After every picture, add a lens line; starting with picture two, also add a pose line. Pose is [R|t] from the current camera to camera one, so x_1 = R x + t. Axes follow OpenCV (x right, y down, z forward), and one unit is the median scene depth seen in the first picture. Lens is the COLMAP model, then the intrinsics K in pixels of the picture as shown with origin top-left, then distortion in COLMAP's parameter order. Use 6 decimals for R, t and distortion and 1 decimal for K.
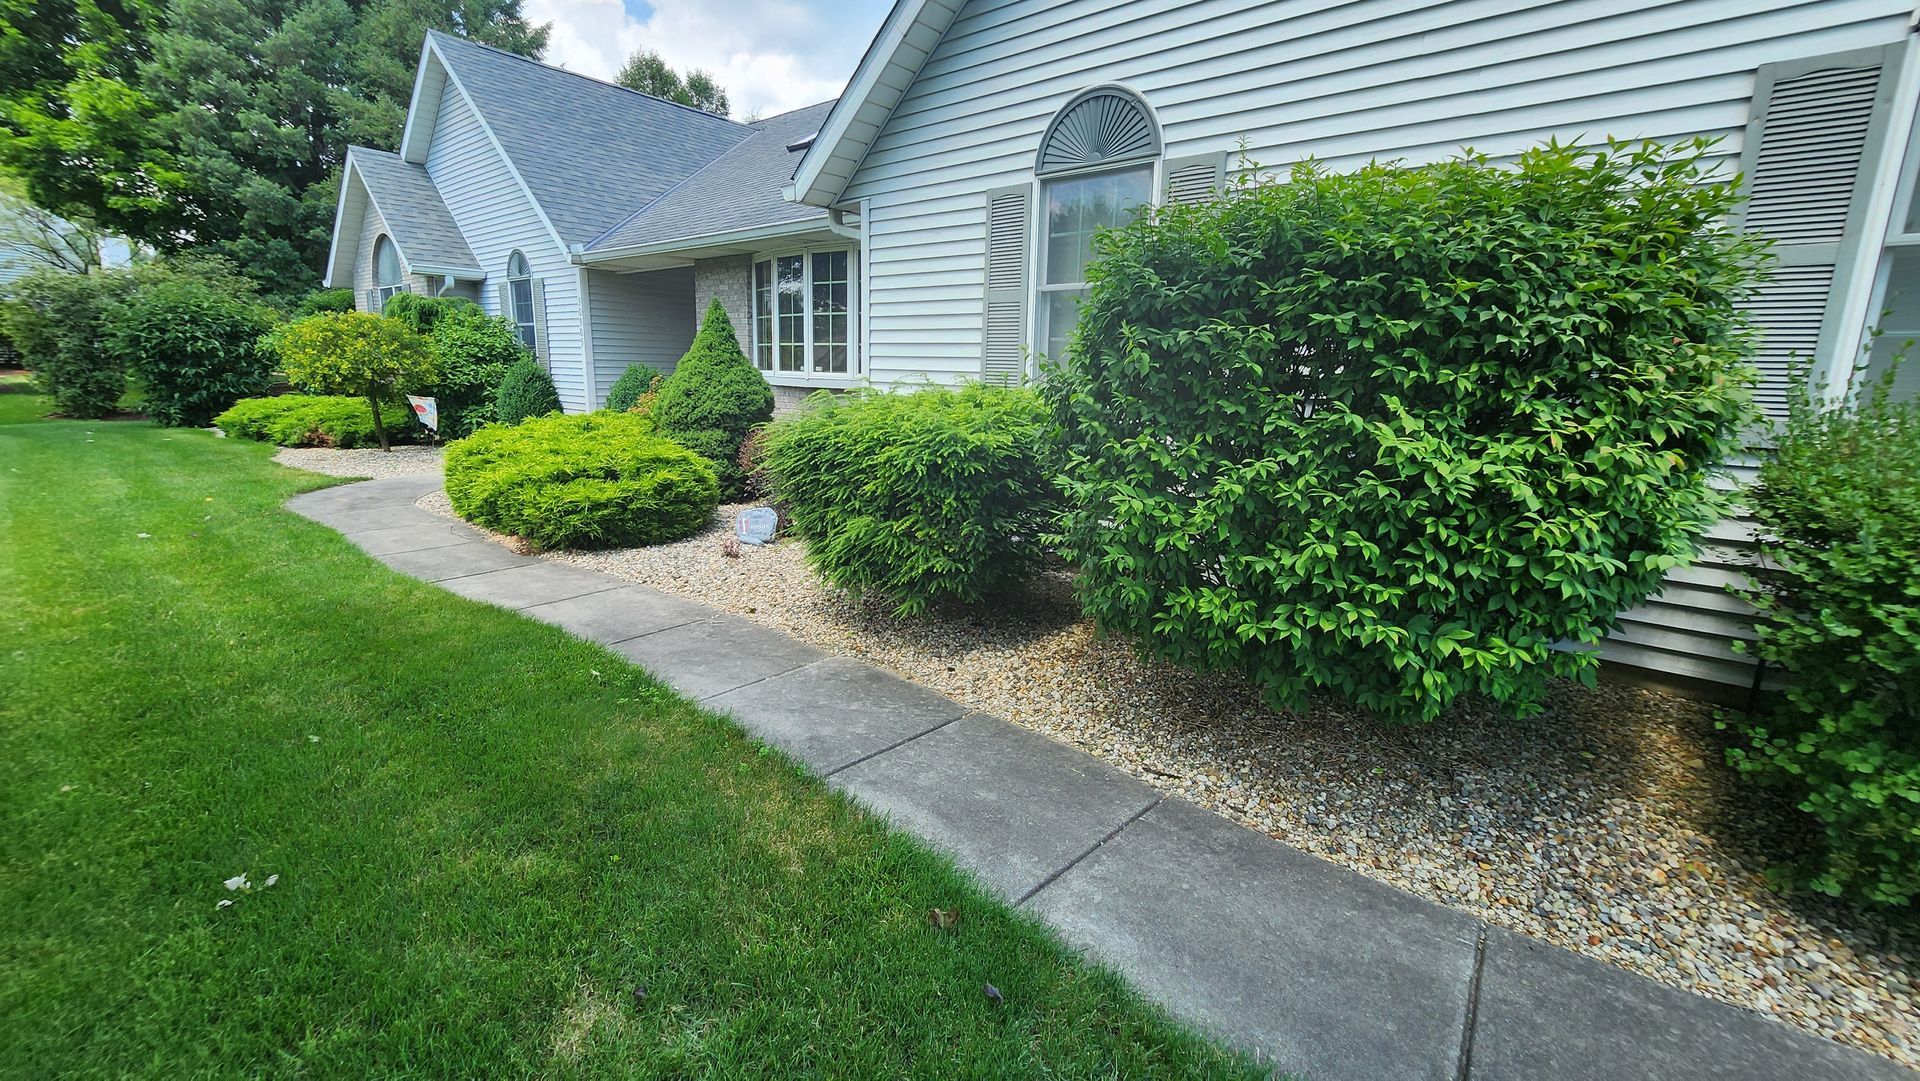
lens RADIAL K [[794.3, 0, 949.9], [0, 794.3, 585.7], [0, 0, 1]] dist [-0.000355, 0.002801]
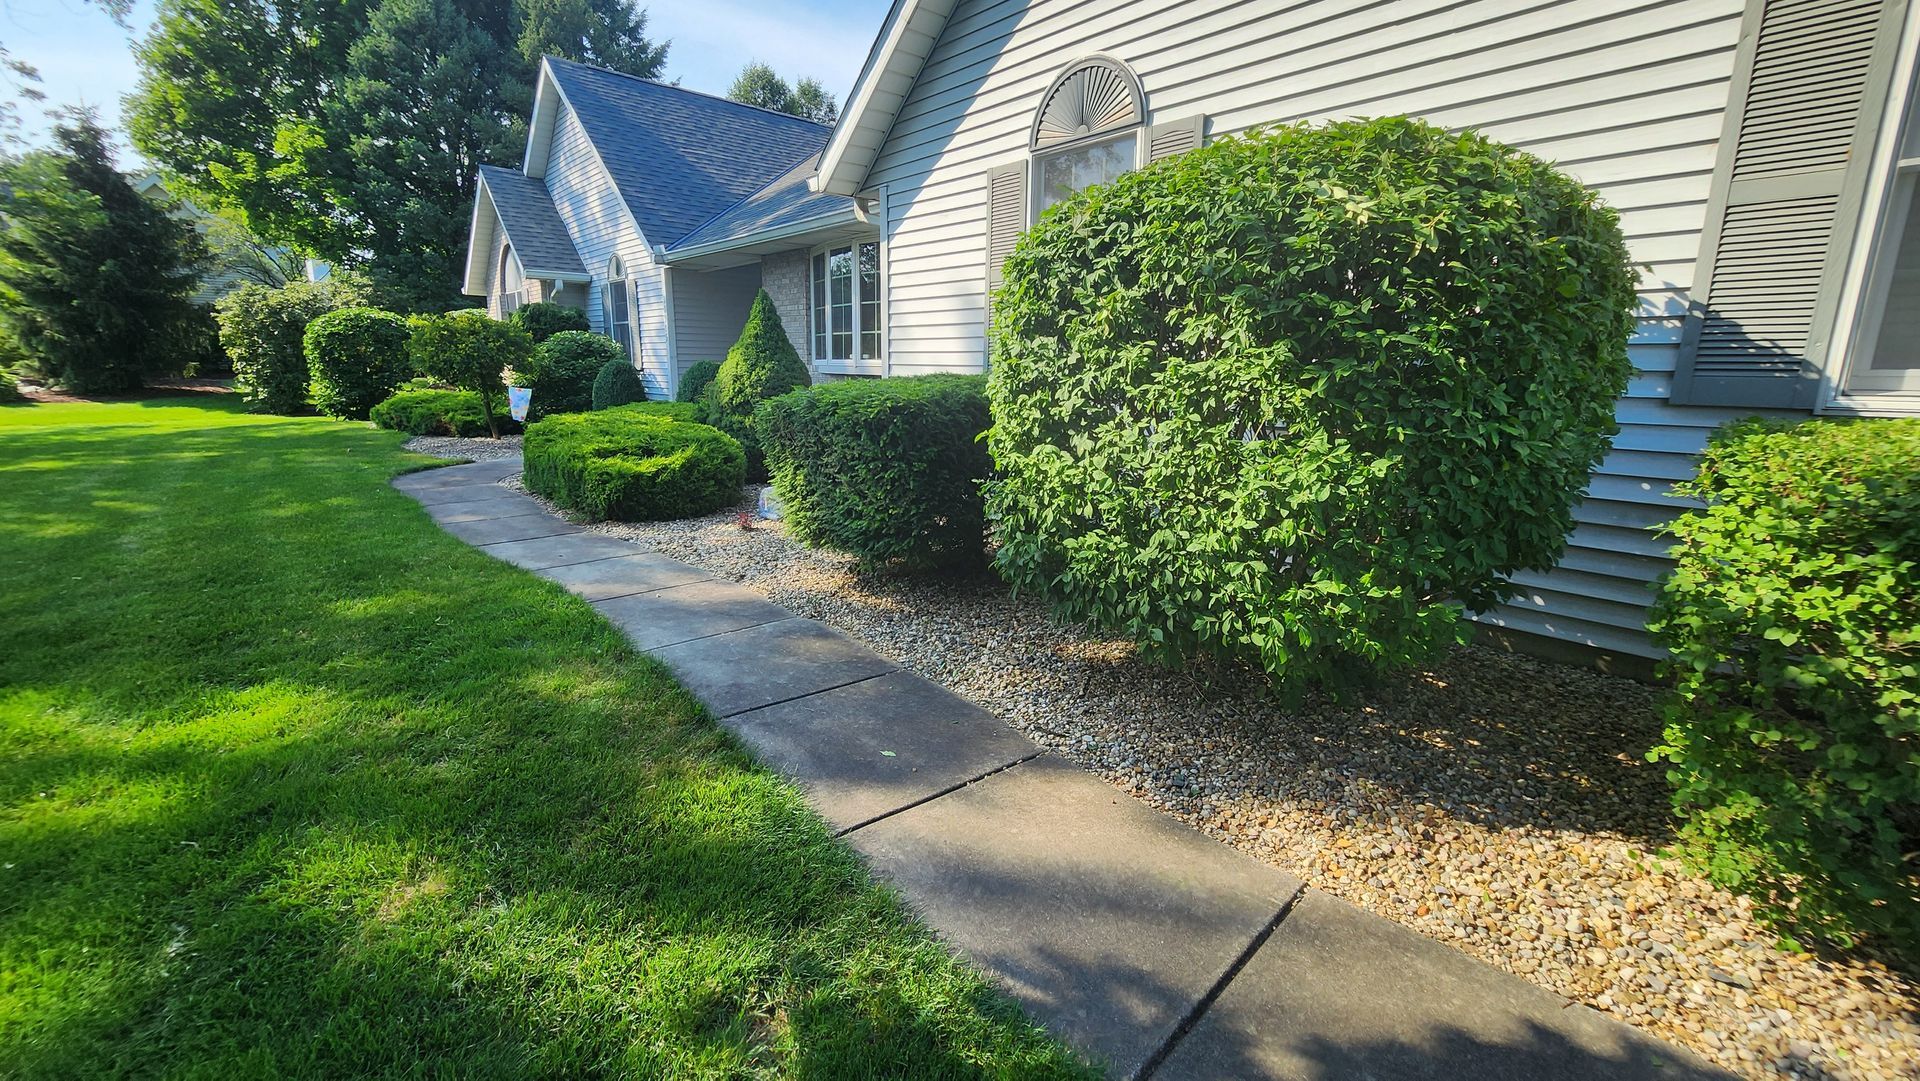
lens RADIAL K [[794.3, 0, 949.9], [0, 794.3, 585.7], [0, 0, 1]] dist [-0.000355, 0.002801]
pose [[0.989238, 0.026196, -0.143954, 0.107649], [-0.025897, 0.999657, 0.003949, 0.019290], [0.144008, -0.000178, 0.989577, -0.005333]]
